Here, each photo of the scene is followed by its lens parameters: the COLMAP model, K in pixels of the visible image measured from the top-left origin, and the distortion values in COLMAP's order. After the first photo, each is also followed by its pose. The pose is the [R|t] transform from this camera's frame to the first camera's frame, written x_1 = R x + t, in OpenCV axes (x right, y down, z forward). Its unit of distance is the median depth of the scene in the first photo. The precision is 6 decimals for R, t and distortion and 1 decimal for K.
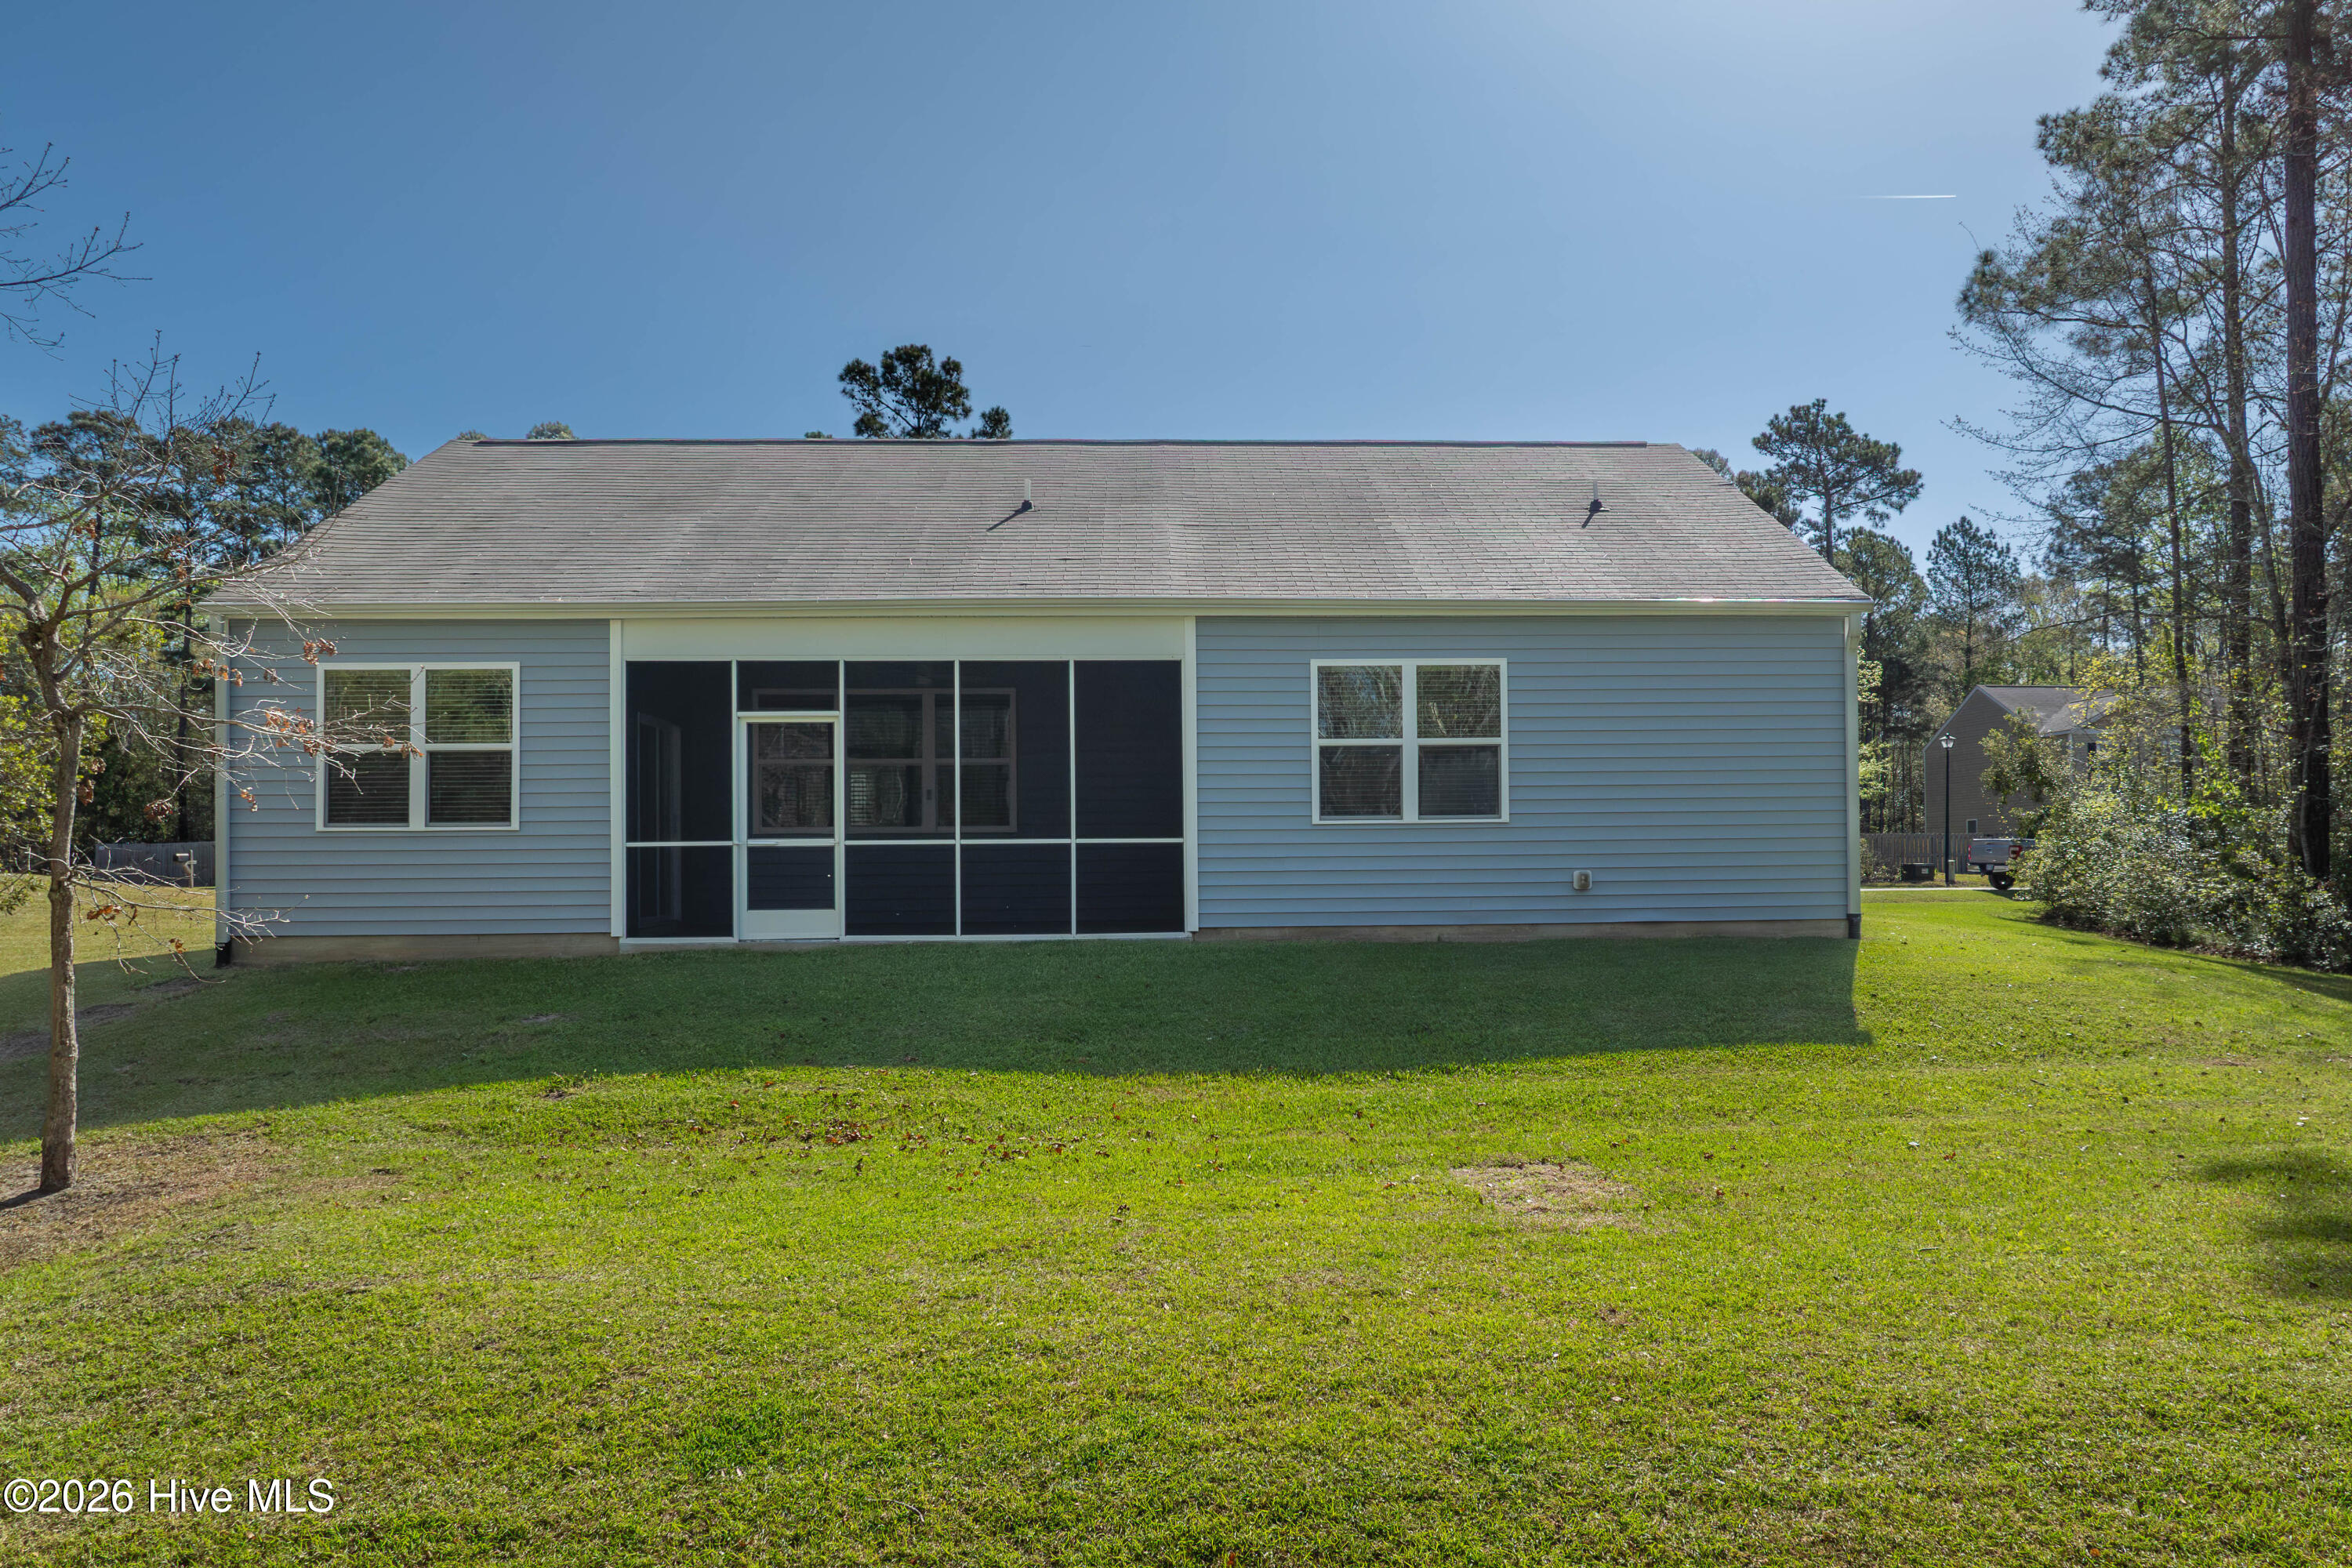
lens RADIAL K [[1622.3, 0, 1237.0], [0, 1622.3, 837.0], [0, 0, 1]] dist [-0.021839, -0.001700]
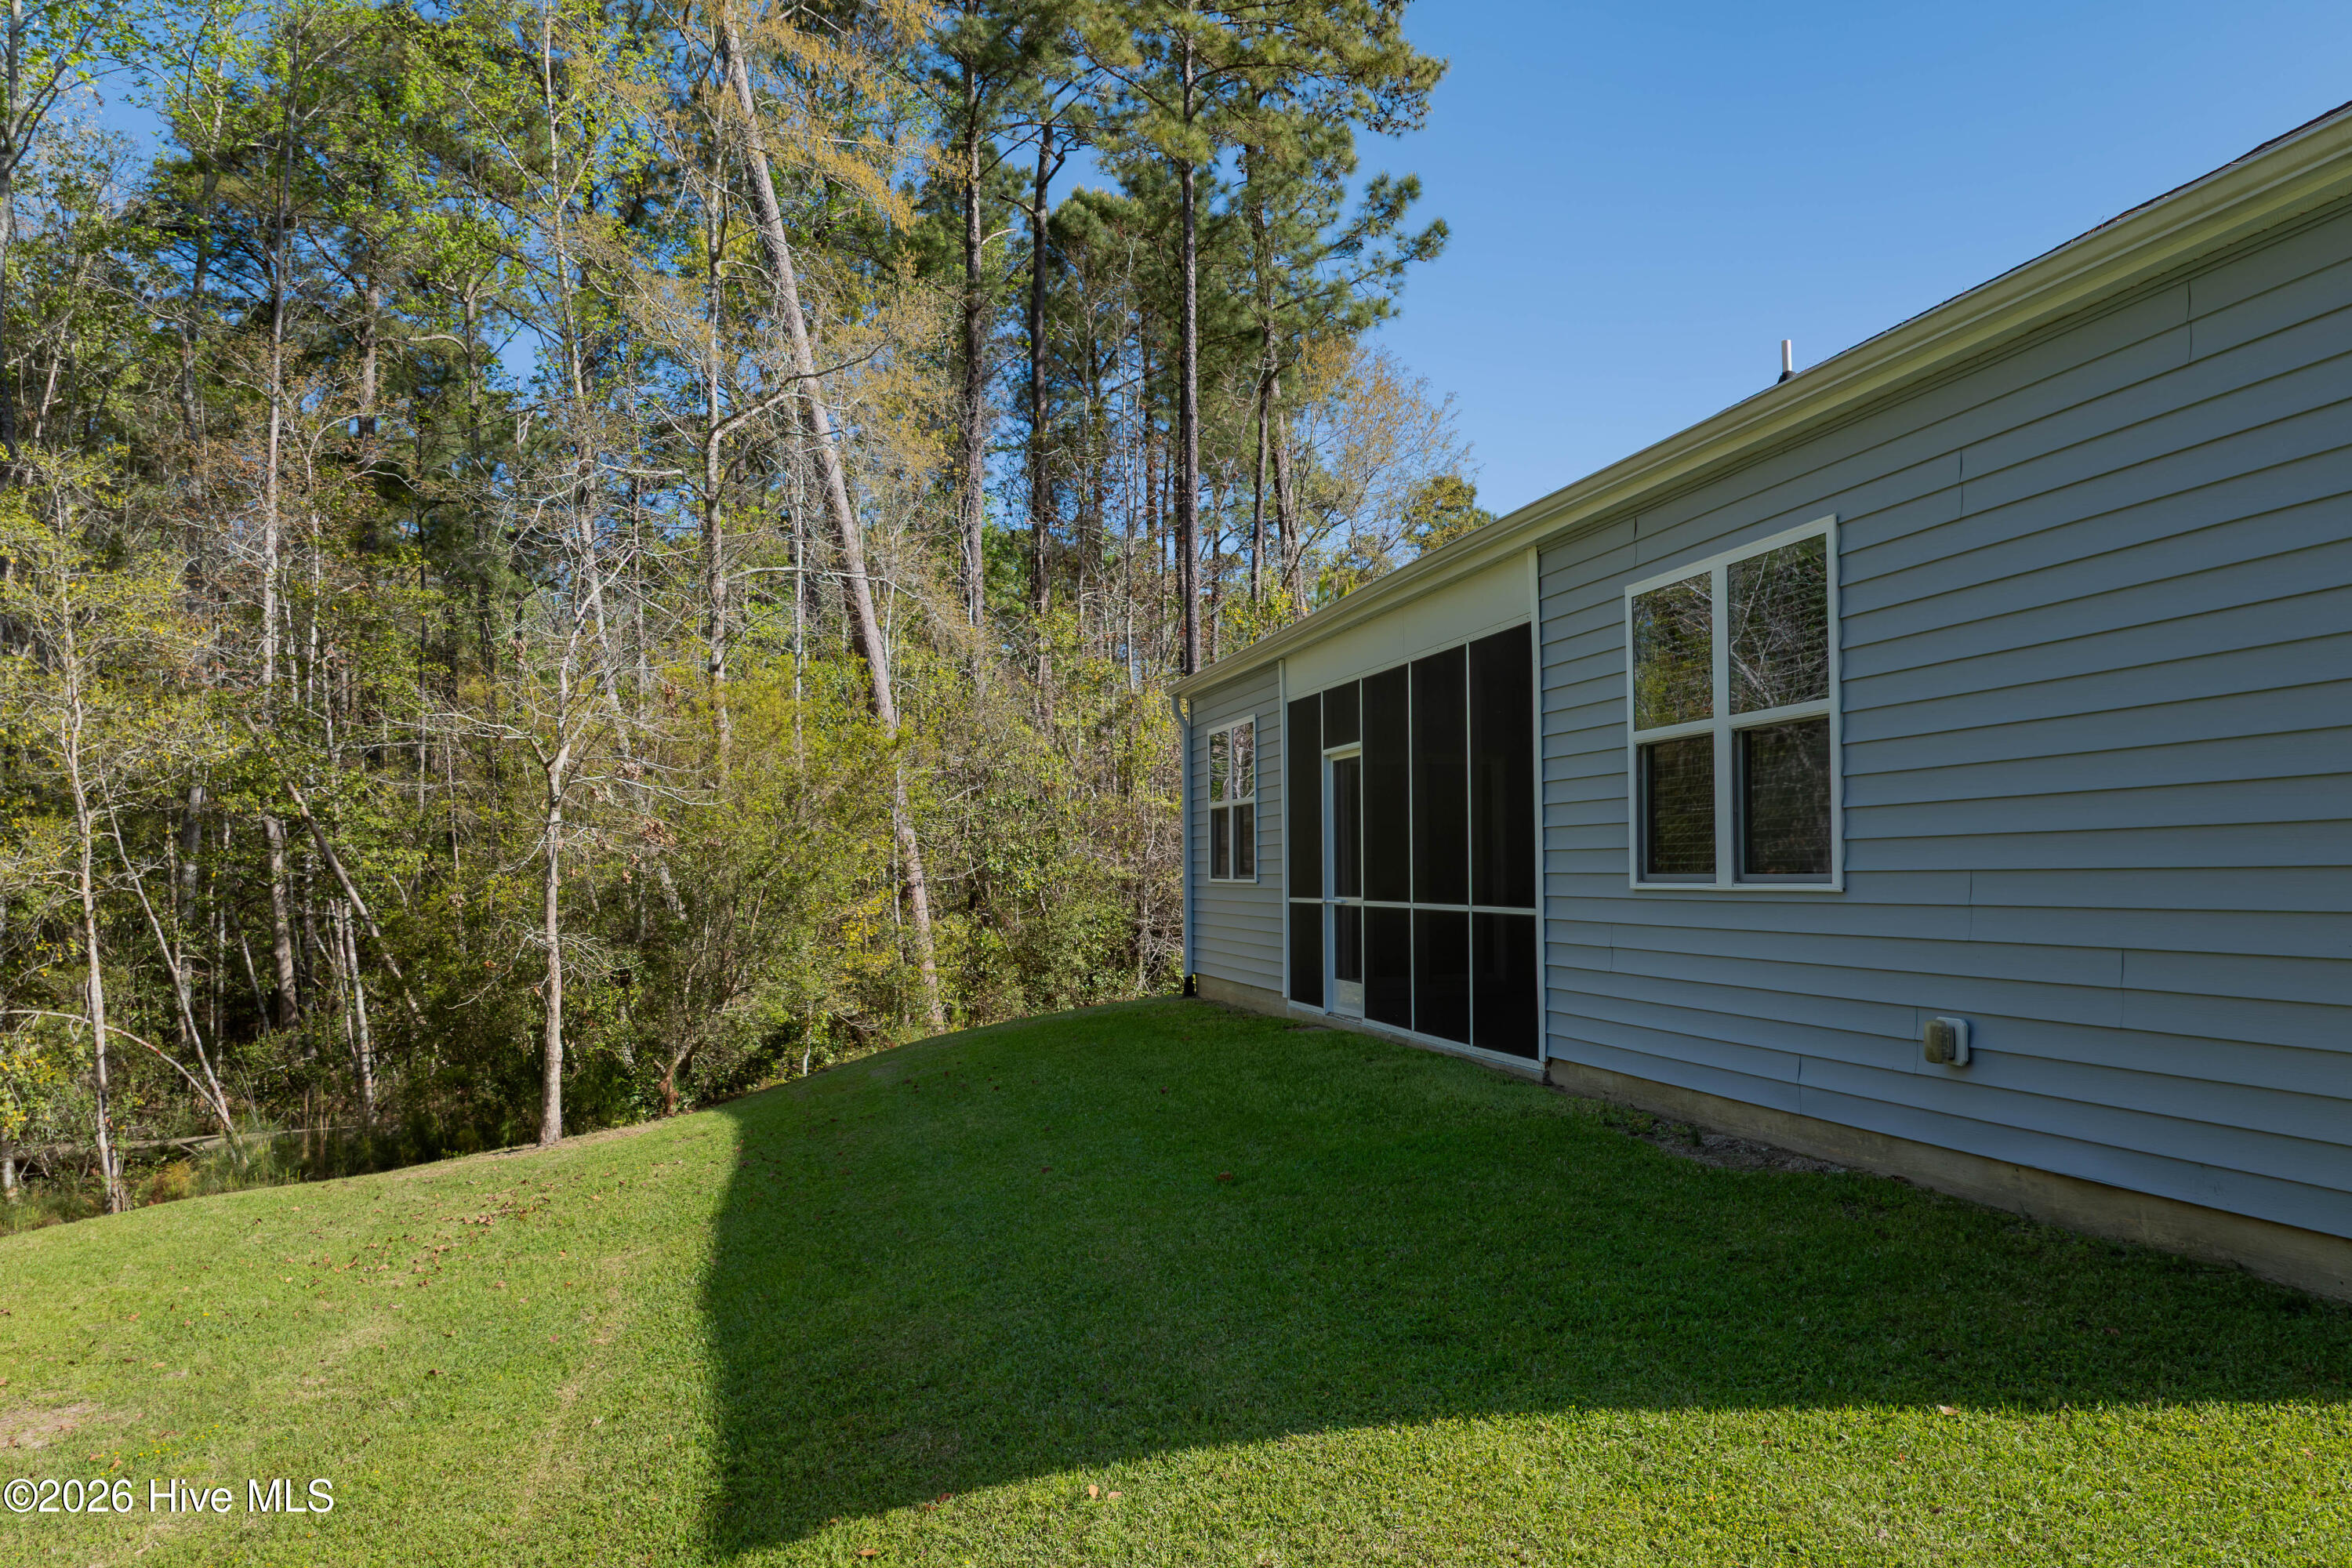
lens RADIAL K [[1715.8, 0, 1208.3], [0, 1715.8, 837.7], [0, 0, 1]] dist [-0.004569, -0.052799]
pose [[0.215853, -0.013562, -0.976332, 0.574815], [-0.015849, 0.999723, -0.017391, -0.012788], [0.976297, 0.019228, 0.215579, 0.738390]]
